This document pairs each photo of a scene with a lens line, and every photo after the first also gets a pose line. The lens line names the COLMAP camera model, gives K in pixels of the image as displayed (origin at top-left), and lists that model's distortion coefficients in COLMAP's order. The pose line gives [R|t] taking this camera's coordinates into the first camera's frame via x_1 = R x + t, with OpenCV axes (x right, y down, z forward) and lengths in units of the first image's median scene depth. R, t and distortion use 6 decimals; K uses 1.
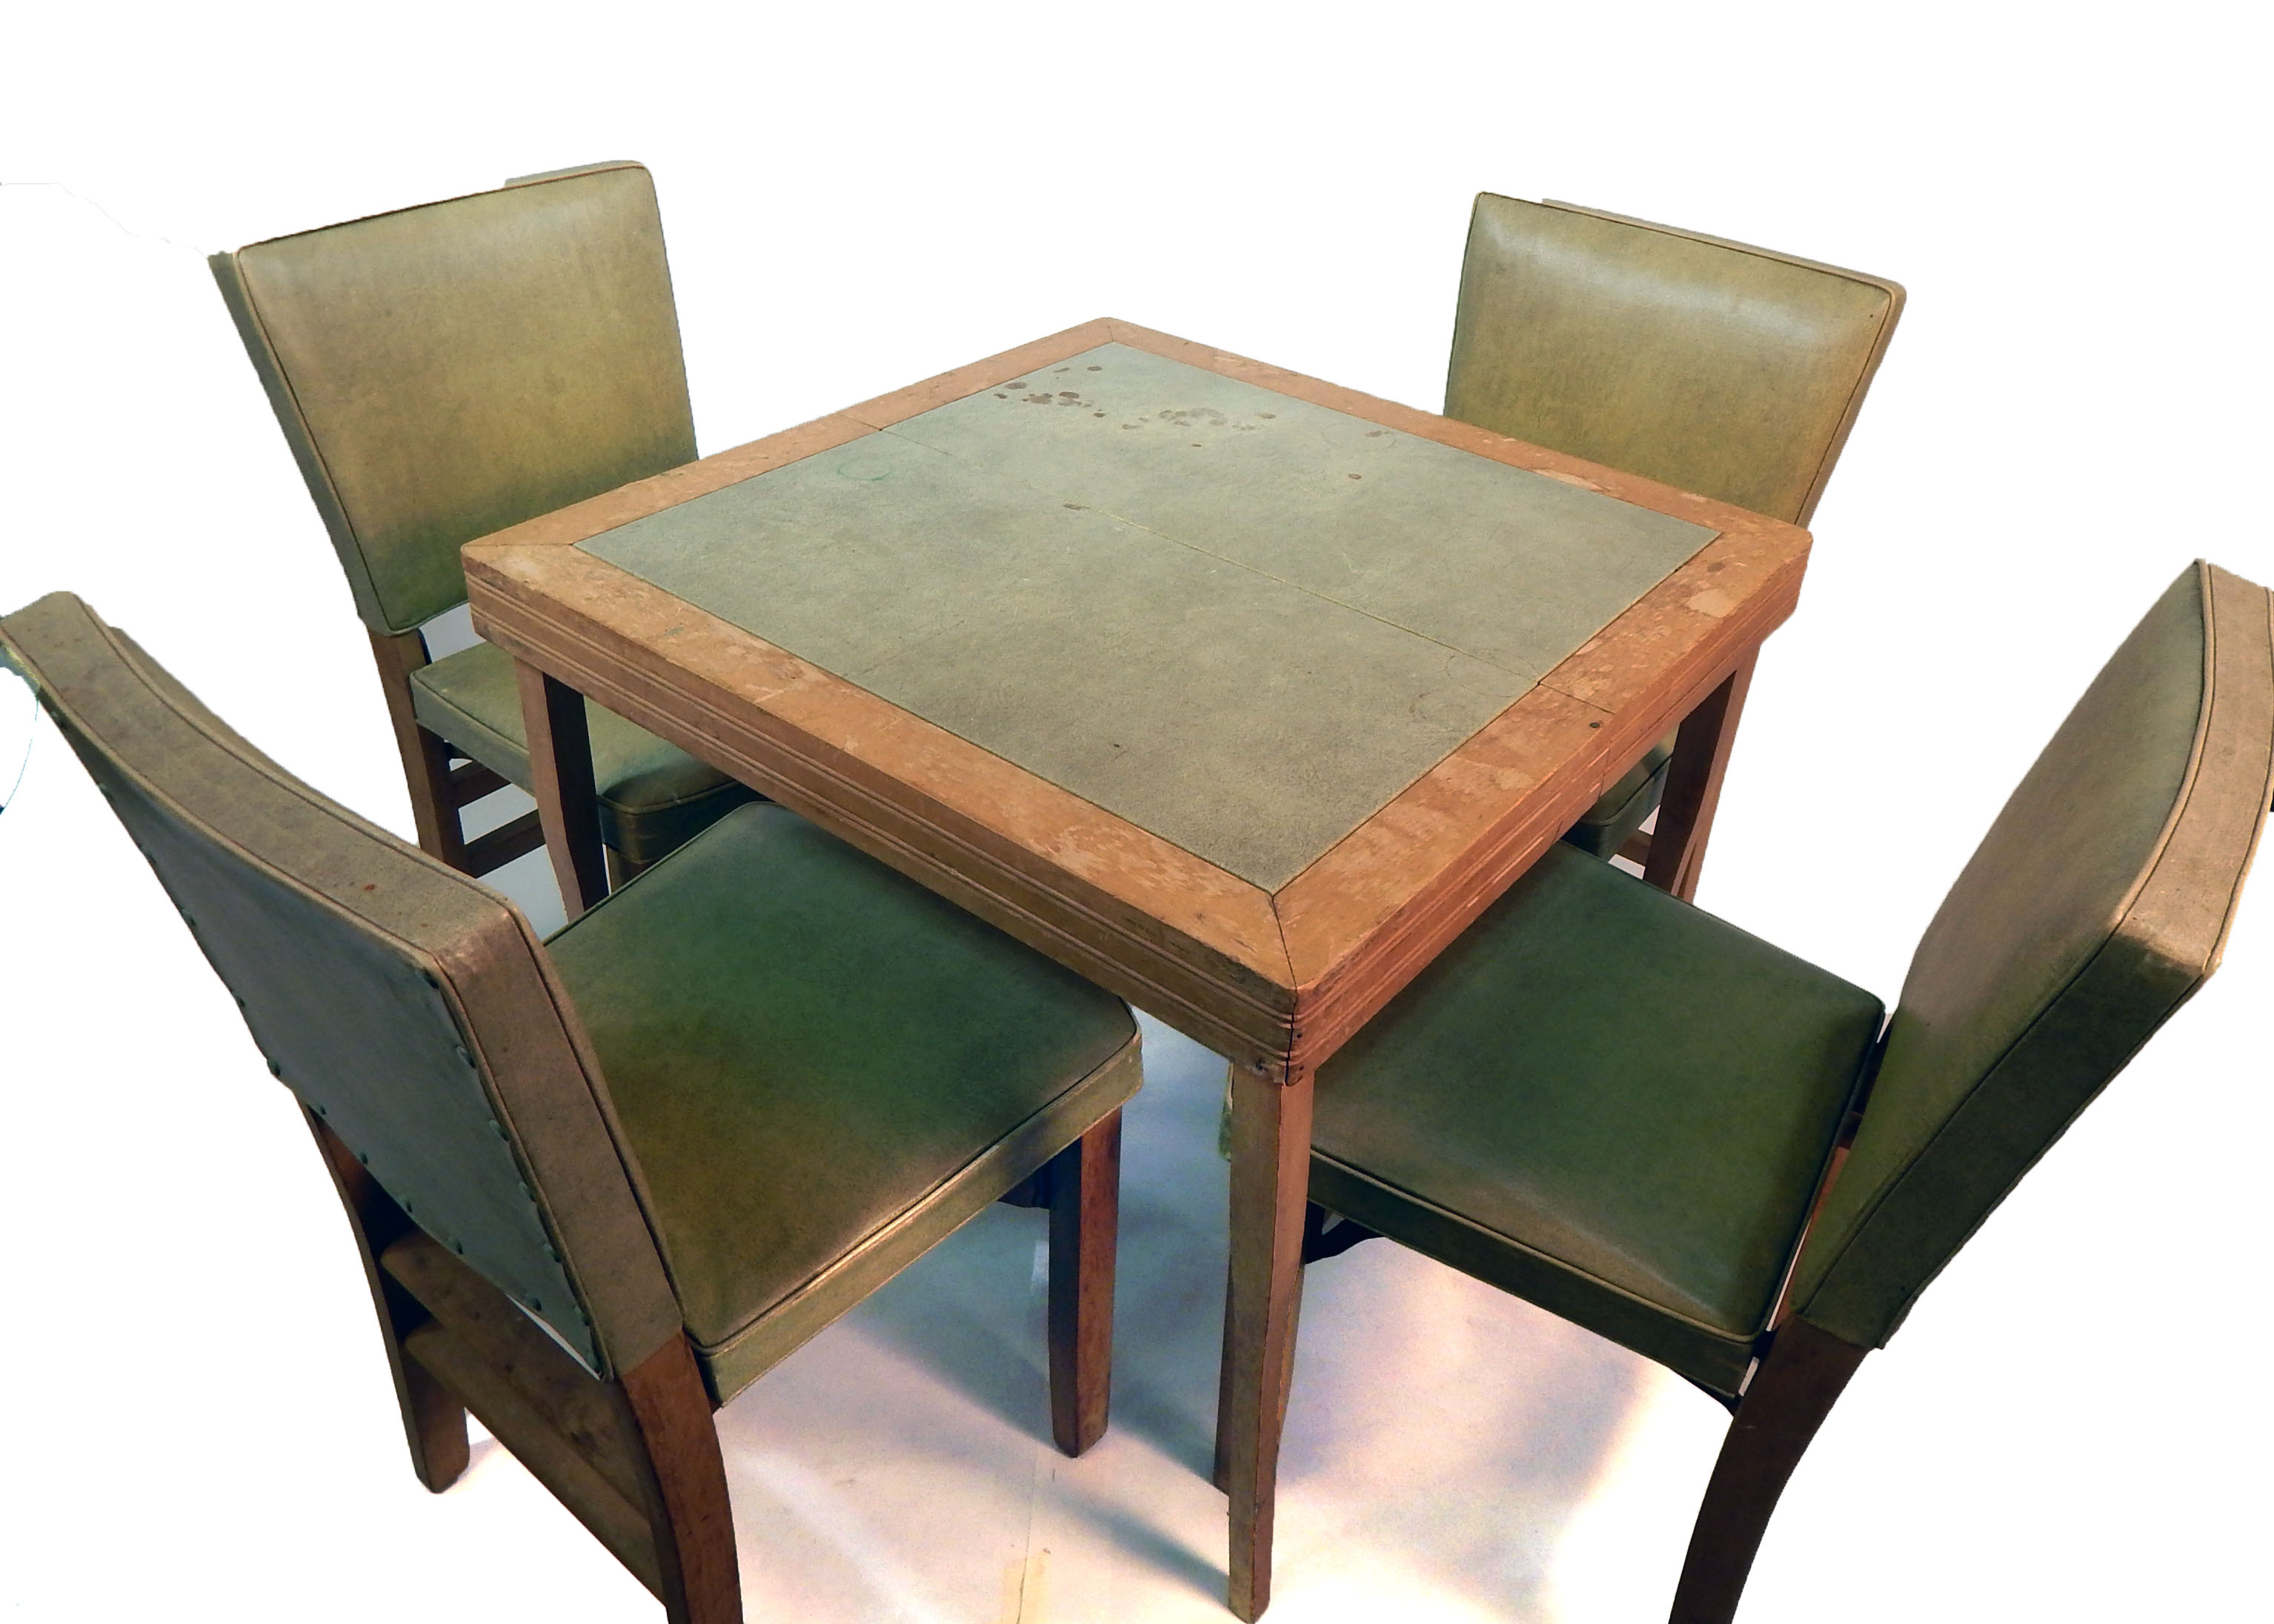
lens RADIAL K [[1712.7, 0, 1137.0], [0, 1712.7, 812.0], [0, 0, 1]] dist [0.010351, 0.001000]
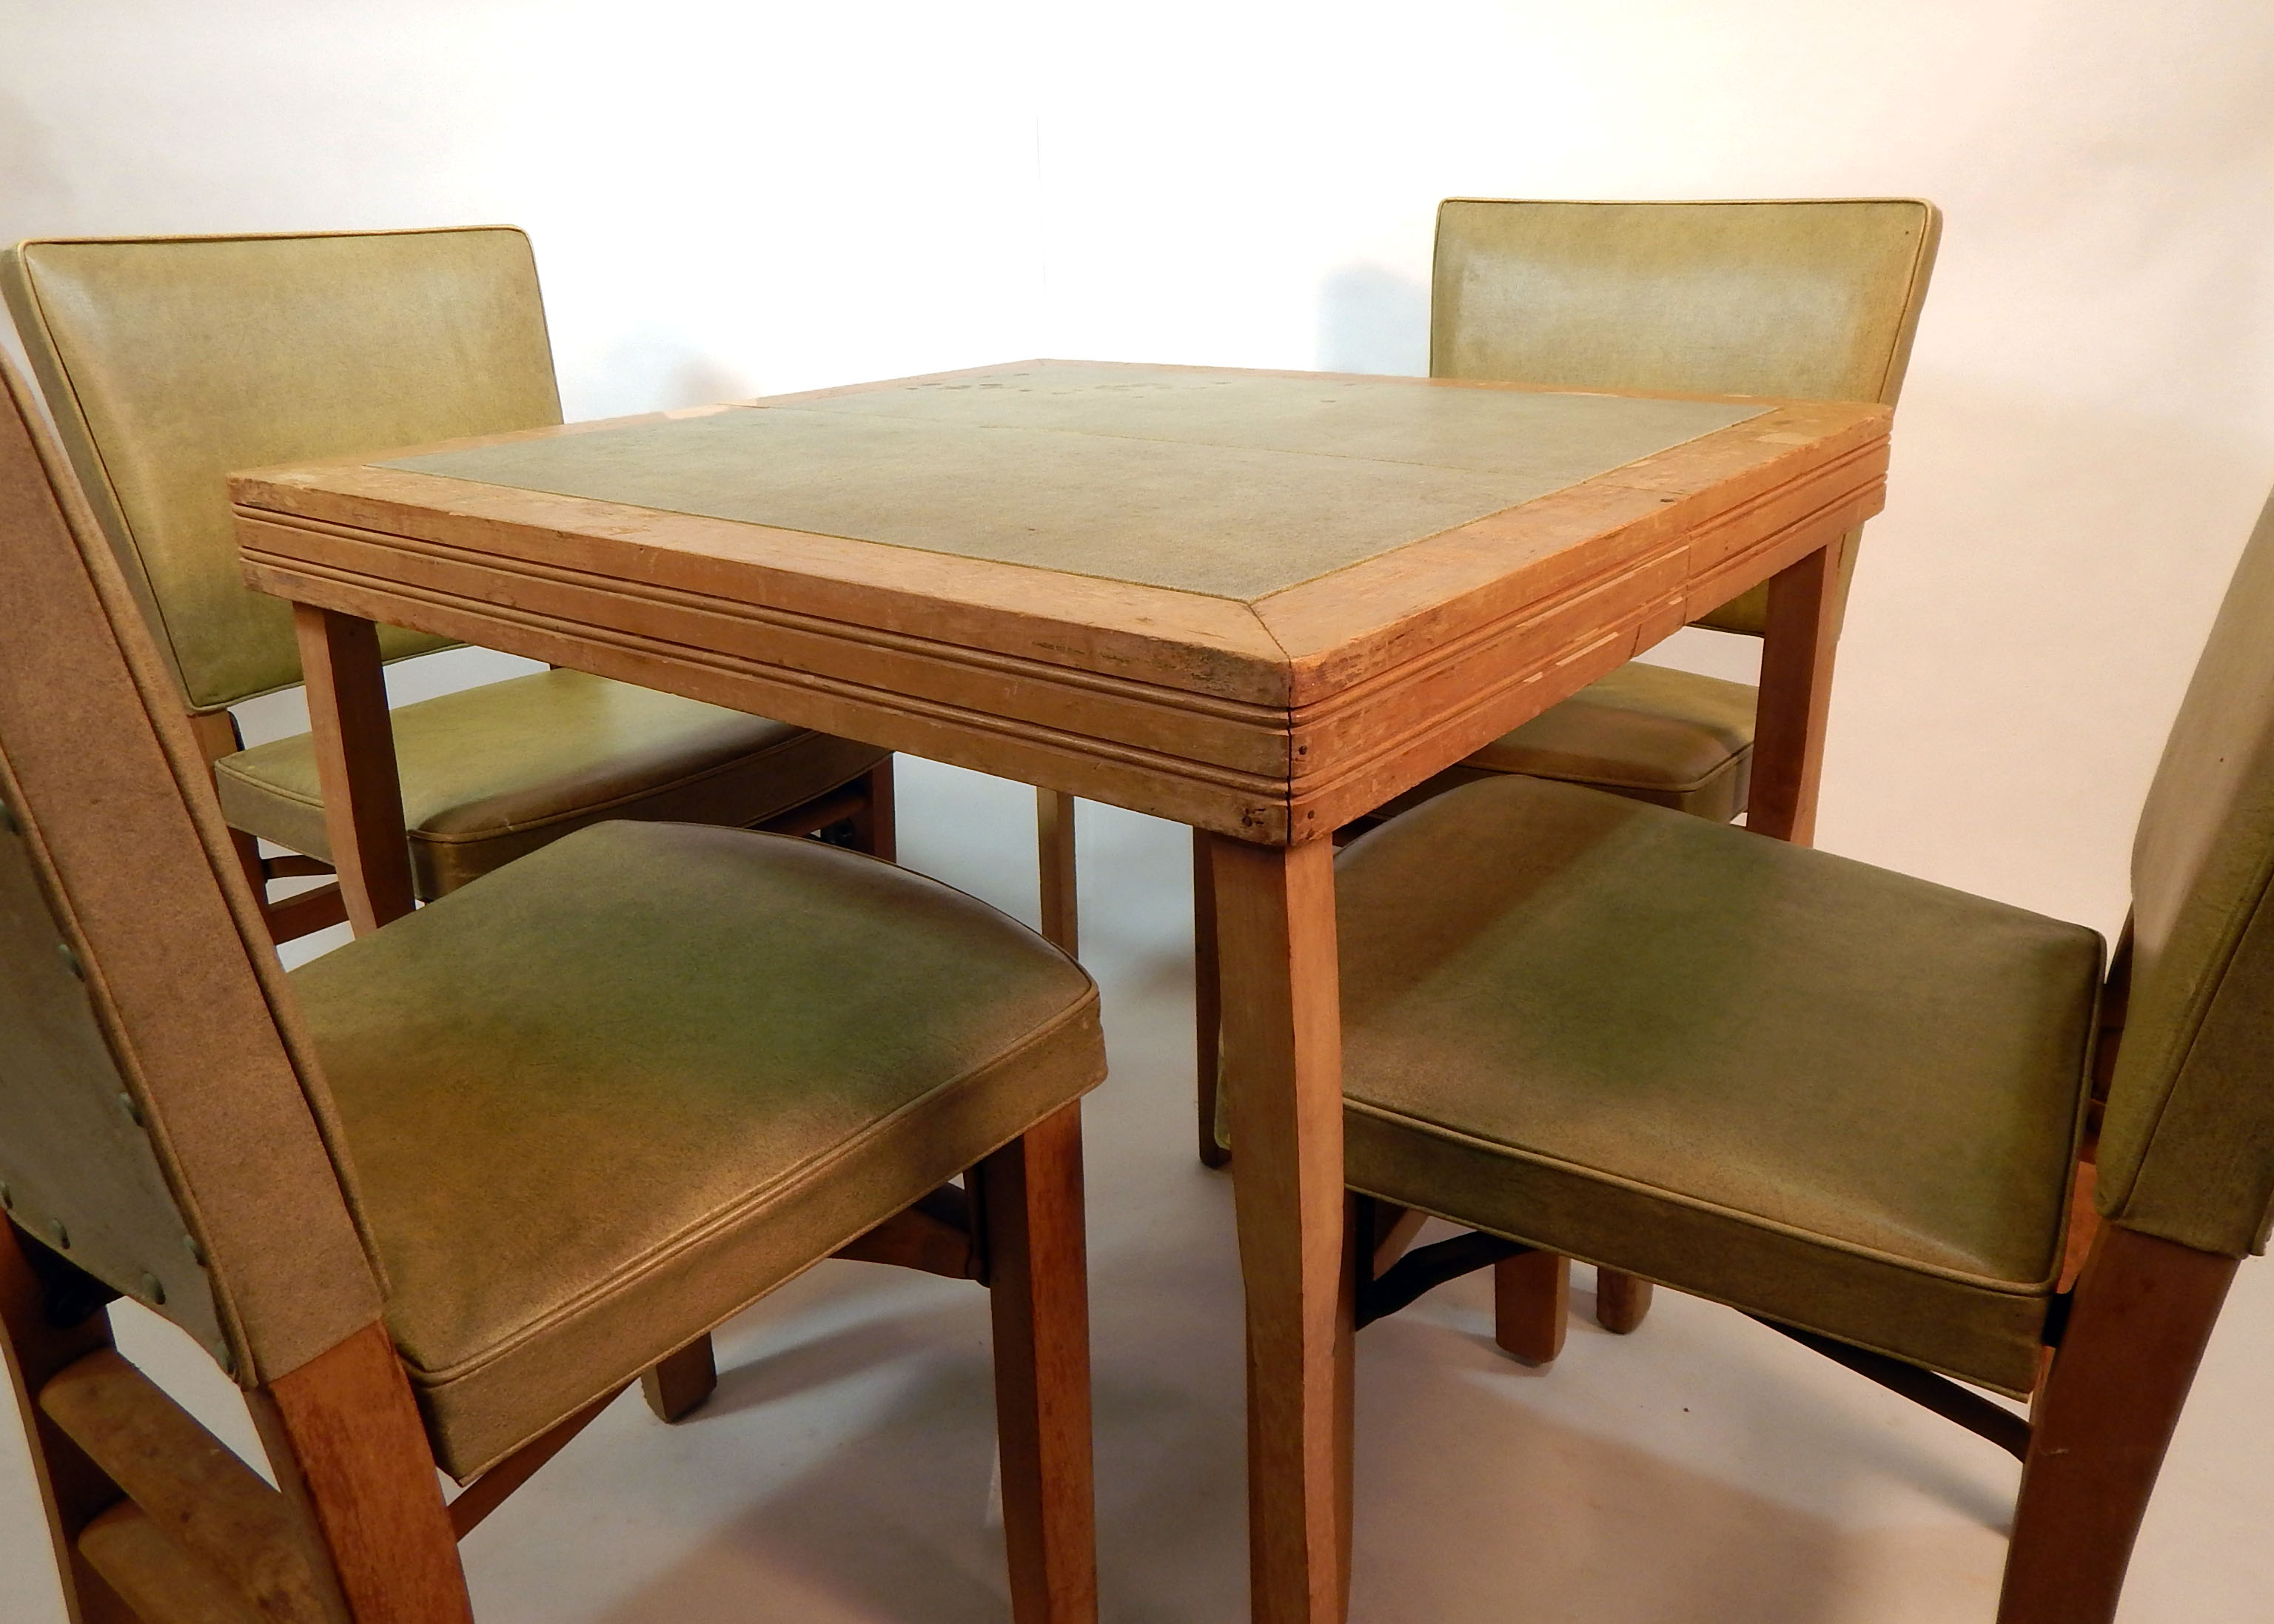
lens RADIAL K [[1743.9, 0, 1117.6], [0, 1743.9, 807.3], [0, 0, 1]] dist [0.006318, -0.001346]
pose [[0.998023, -0.062667, -0.004847, 0.018214], [0.059475, 0.966494, -0.249703, 0.226923], [0.020332, 0.248921, 0.968310, 0.251043]]
